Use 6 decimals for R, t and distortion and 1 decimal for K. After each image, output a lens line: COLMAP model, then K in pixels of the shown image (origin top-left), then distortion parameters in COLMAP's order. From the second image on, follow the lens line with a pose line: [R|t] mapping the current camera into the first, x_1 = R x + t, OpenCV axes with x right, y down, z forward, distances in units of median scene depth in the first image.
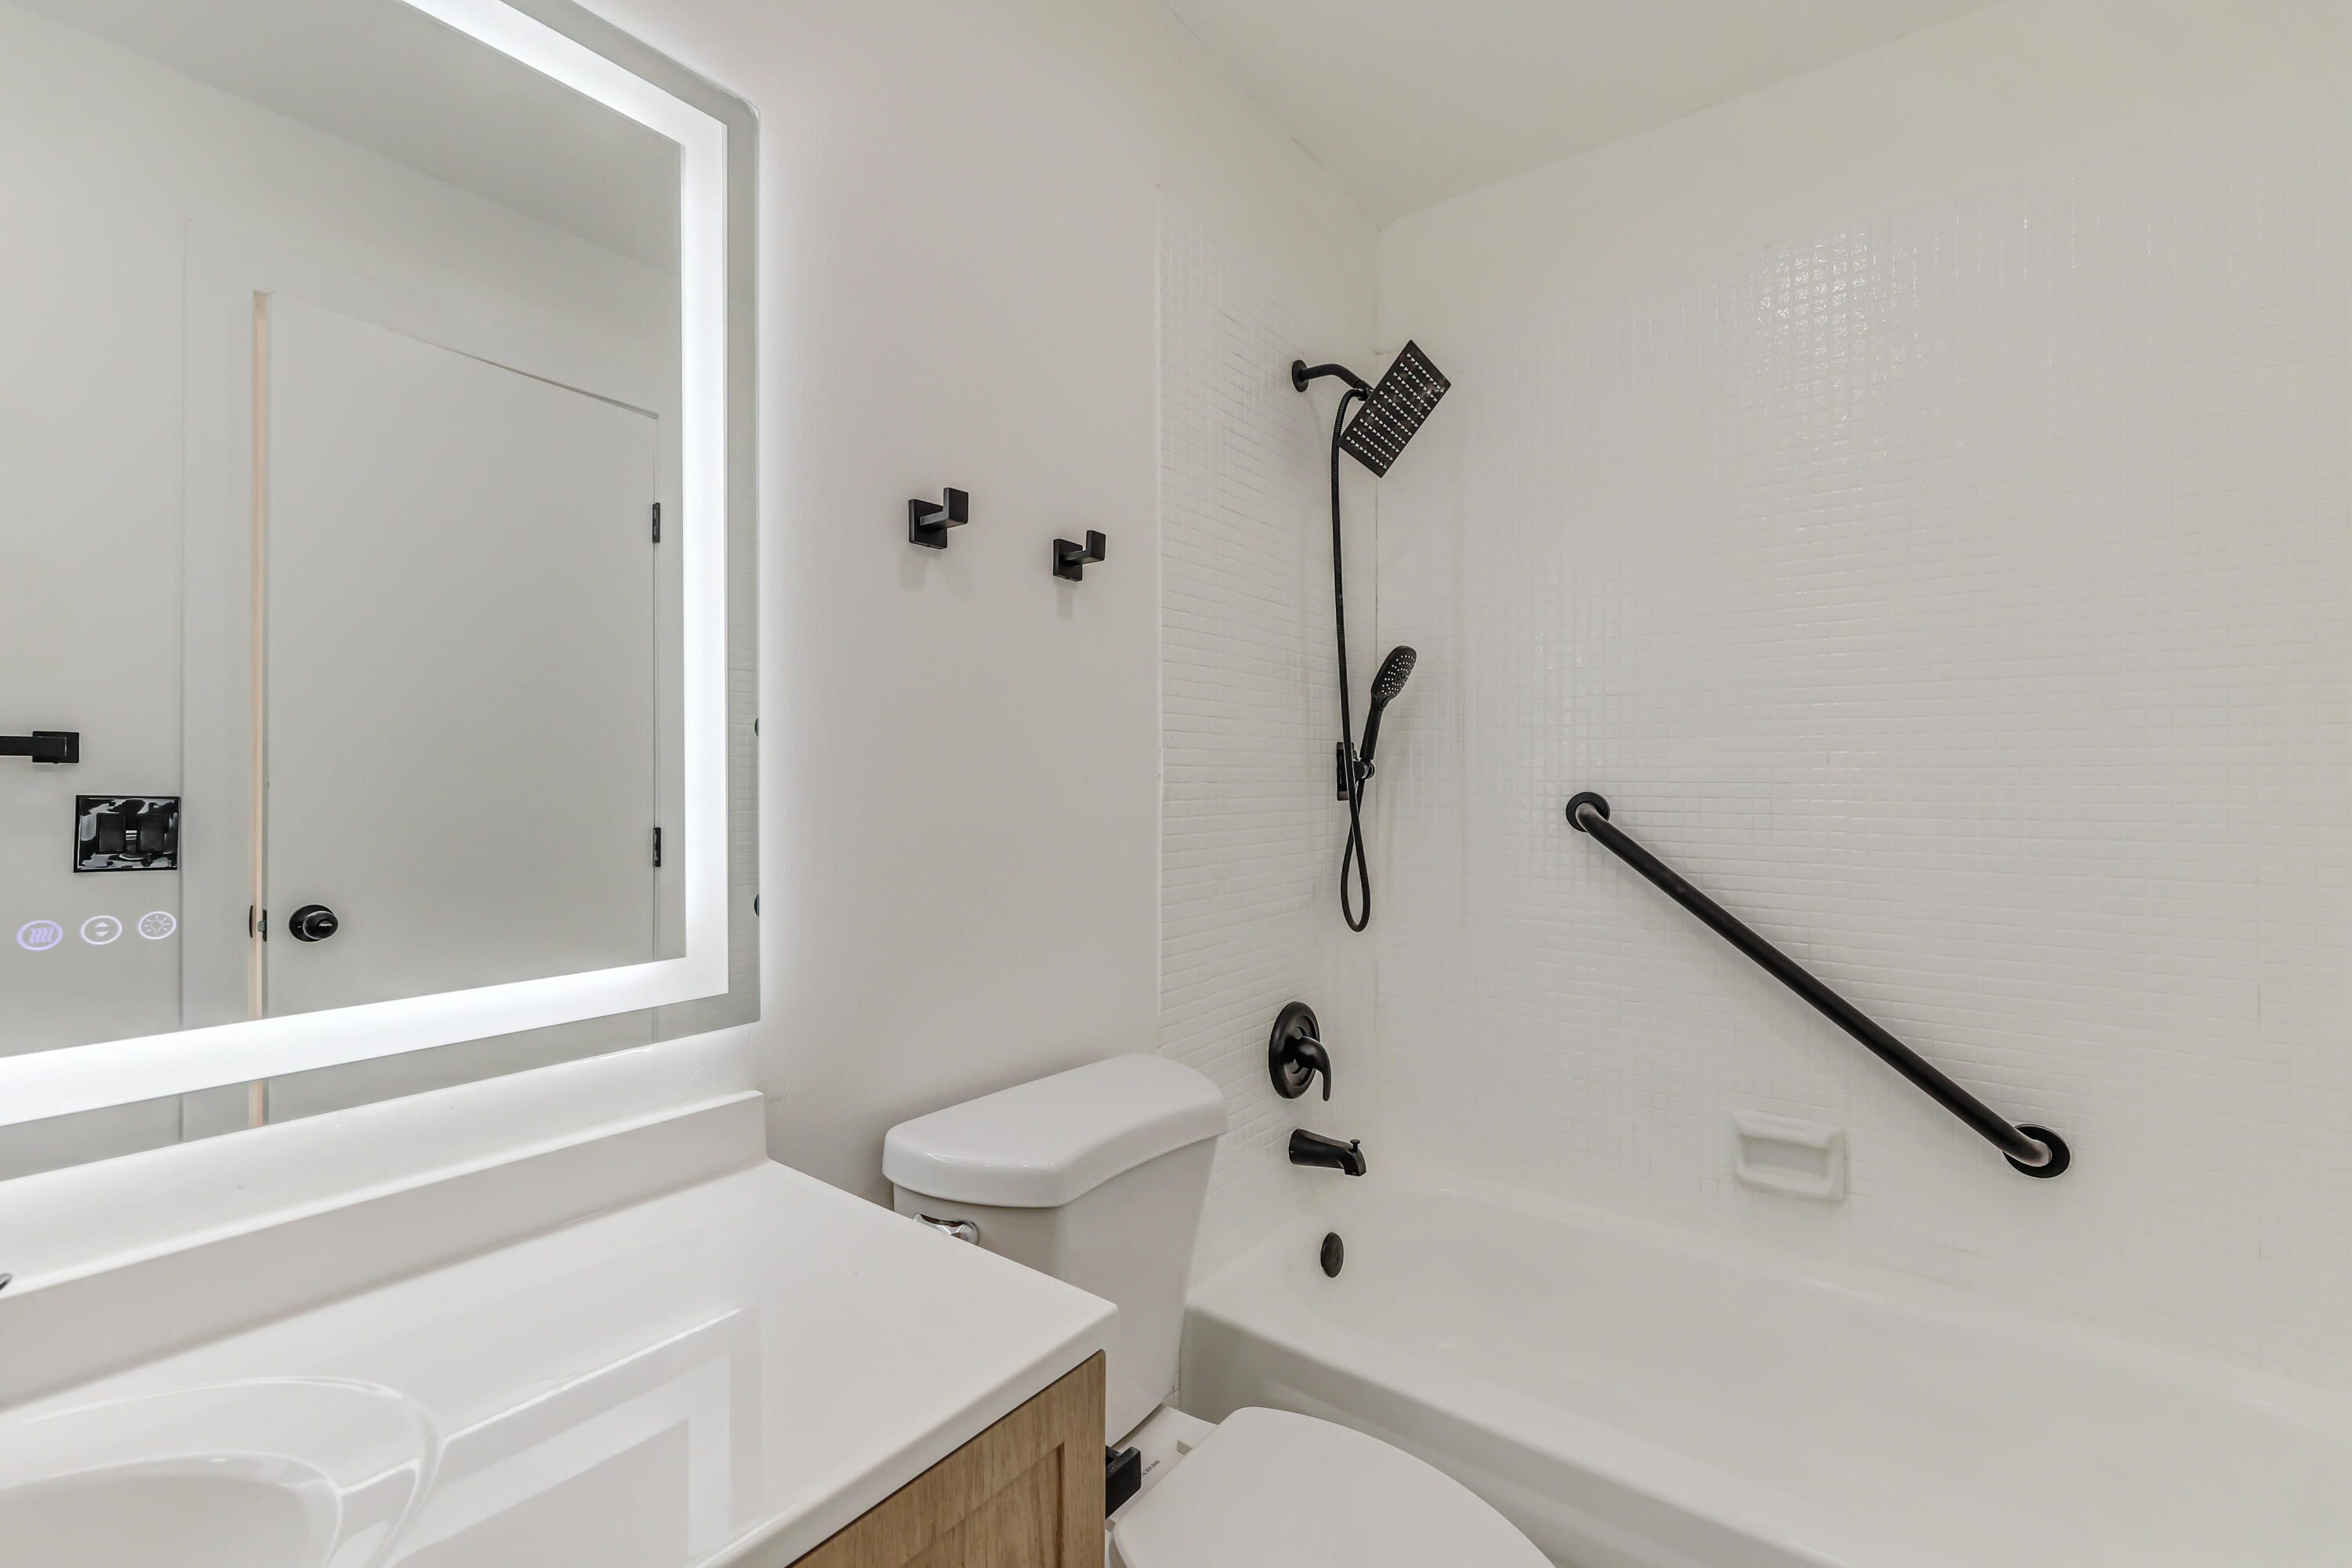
lens RADIAL K [[978.8, 0, 1144.2], [0, 978.8, 771.1], [0, 0, 1]] dist [-0.001283, 0.000059]
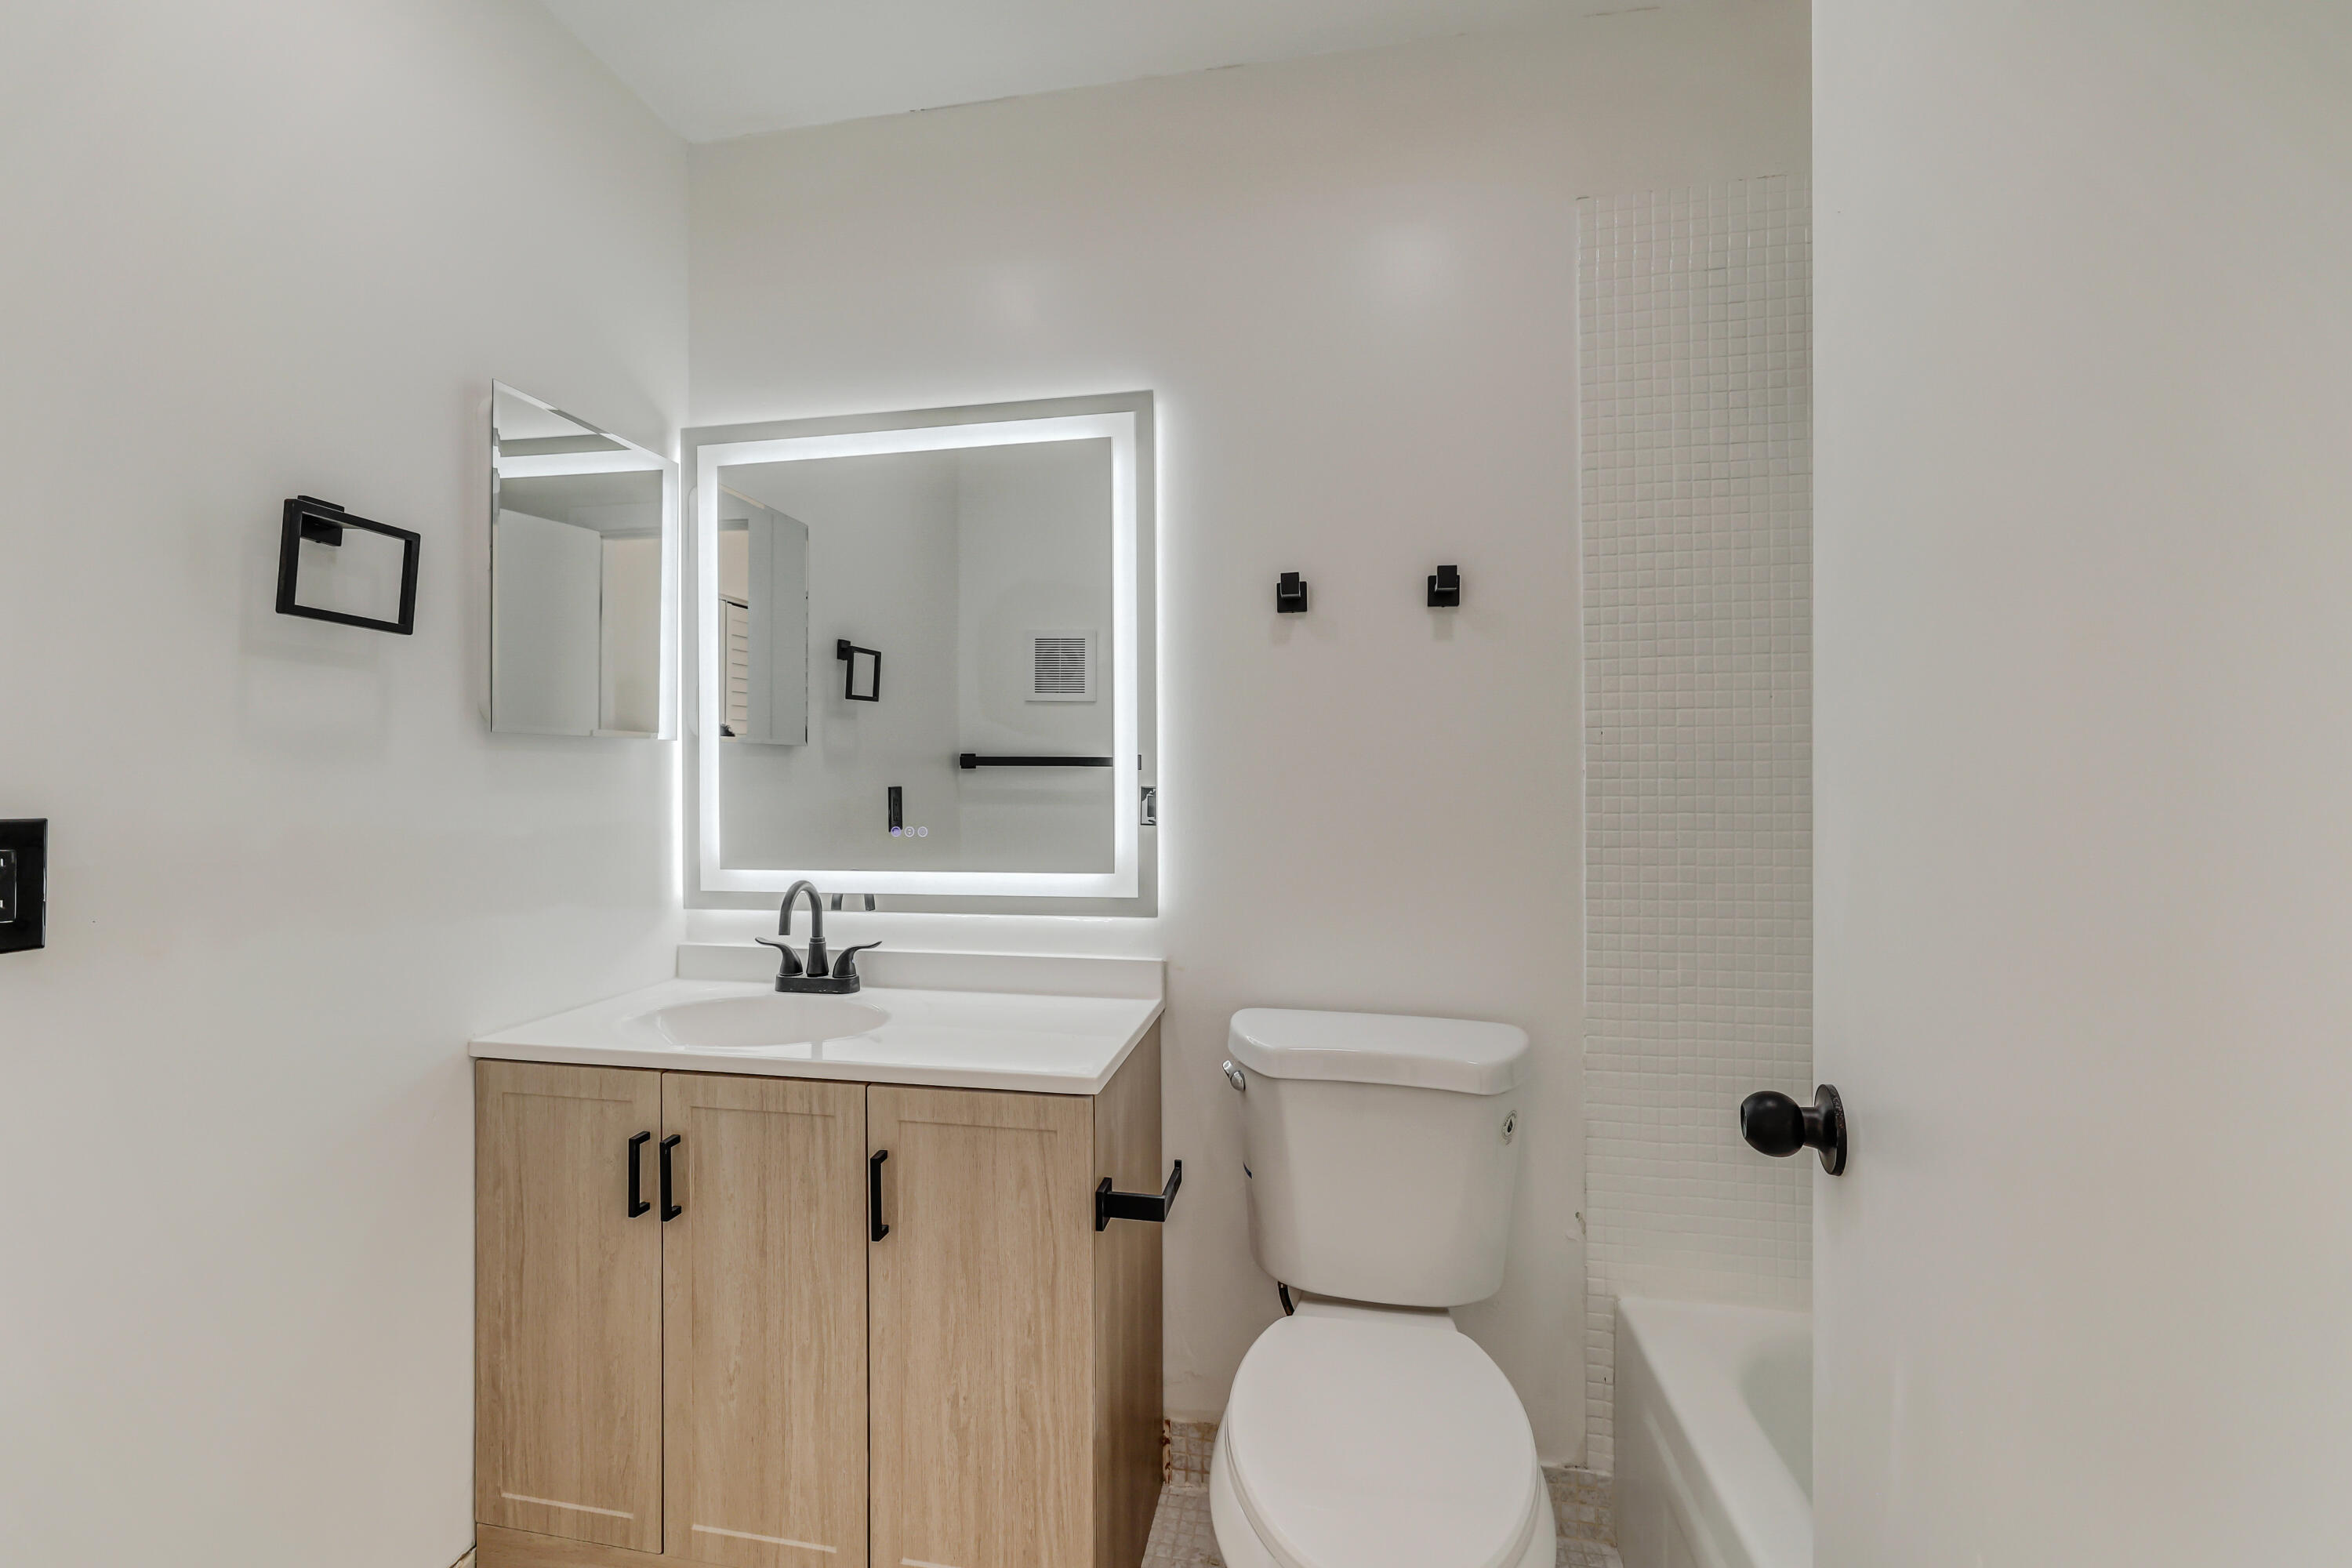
lens RADIAL K [[992.5, 0, 1164.9], [0, 992.5, 753.2], [0, 0, 1]] dist [-0.006381, 0.000140]
pose [[0.457737, -0.017364, -0.888918, 1.211866], [0.015255, 0.999815, -0.011674, -0.014831], [0.888957, -0.008217, 0.457917, 0.216733]]
